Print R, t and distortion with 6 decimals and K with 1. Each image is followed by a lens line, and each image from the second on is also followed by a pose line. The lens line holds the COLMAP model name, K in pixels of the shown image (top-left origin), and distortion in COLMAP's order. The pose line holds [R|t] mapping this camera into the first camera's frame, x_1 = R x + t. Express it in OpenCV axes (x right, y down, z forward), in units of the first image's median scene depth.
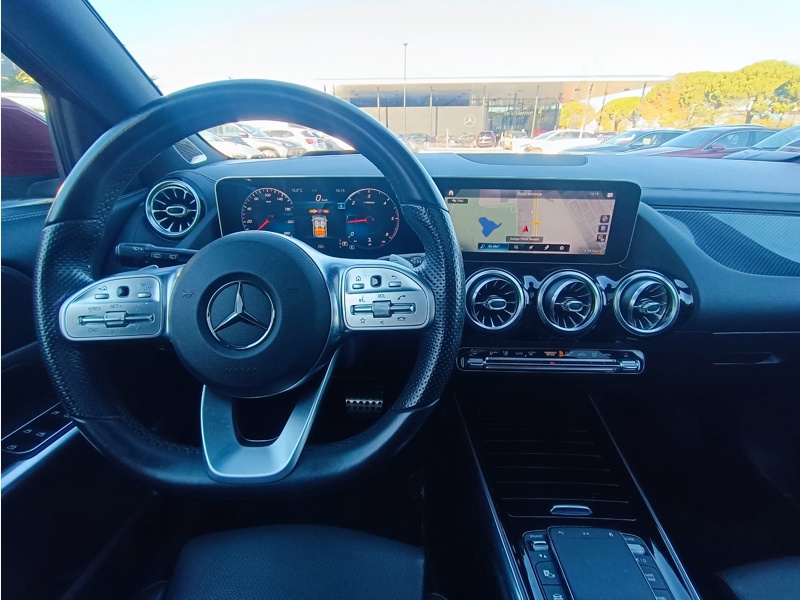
lens RADIAL K [[363.8, 0, 399.2], [0, 363.8, 304.7], [0, 0, 1]] dist [-0.010644, 0.003179]
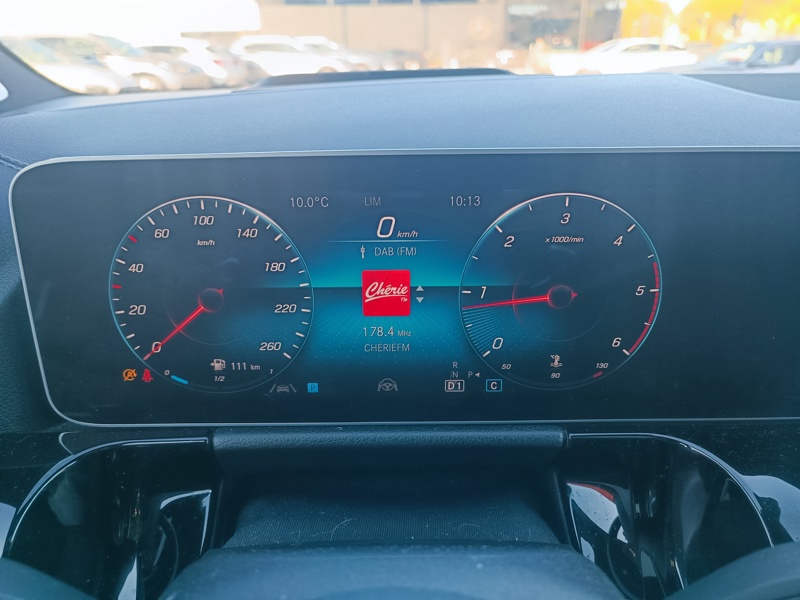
lens RADIAL K [[602.6, 0, 401.4], [0, 602.6, 300.7], [0, 0, 1]] dist [-0.011806, -0.001265]
pose [[0.997971, -0.032179, 0.054939, -0.235785], [0.034594, 0.998450, -0.043592, -0.213692], [-0.053451, 0.045404, 0.997538, 0.527780]]
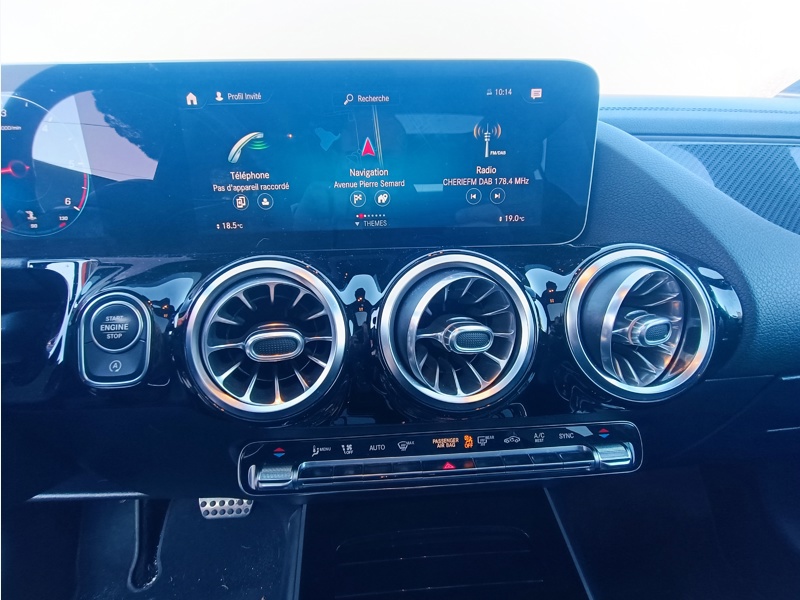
lens RADIAL K [[363.8, 0, 399.0], [0, 363.8, 303.3], [0, 0, 1]] dist [-0.010644, 0.003179]
pose [[0.995464, -0.053942, 0.078366, 0.336170], [0.060082, 0.995123, -0.078229, -0.008078], [-0.073764, 0.082583, 0.993851, 0.542543]]
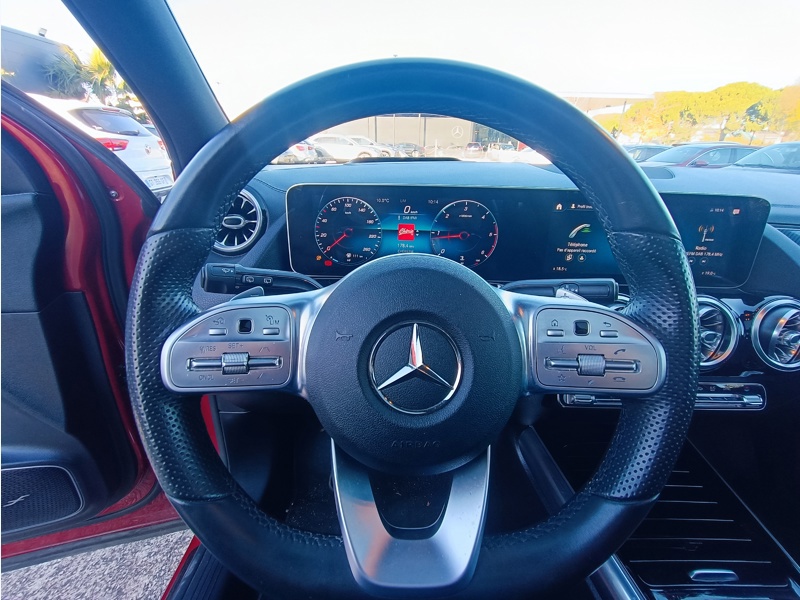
lens RADIAL K [[363.8, 0, 397.5], [0, 363.8, 304.0], [0, 0, 1]] dist [-0.010644, 0.003179]
pose [[0.999274, 0.004979, 0.037782, -0.274247], [-0.004046, 0.999686, -0.024733, -0.046283], [-0.037893, 0.024562, 0.998980, 0.135590]]
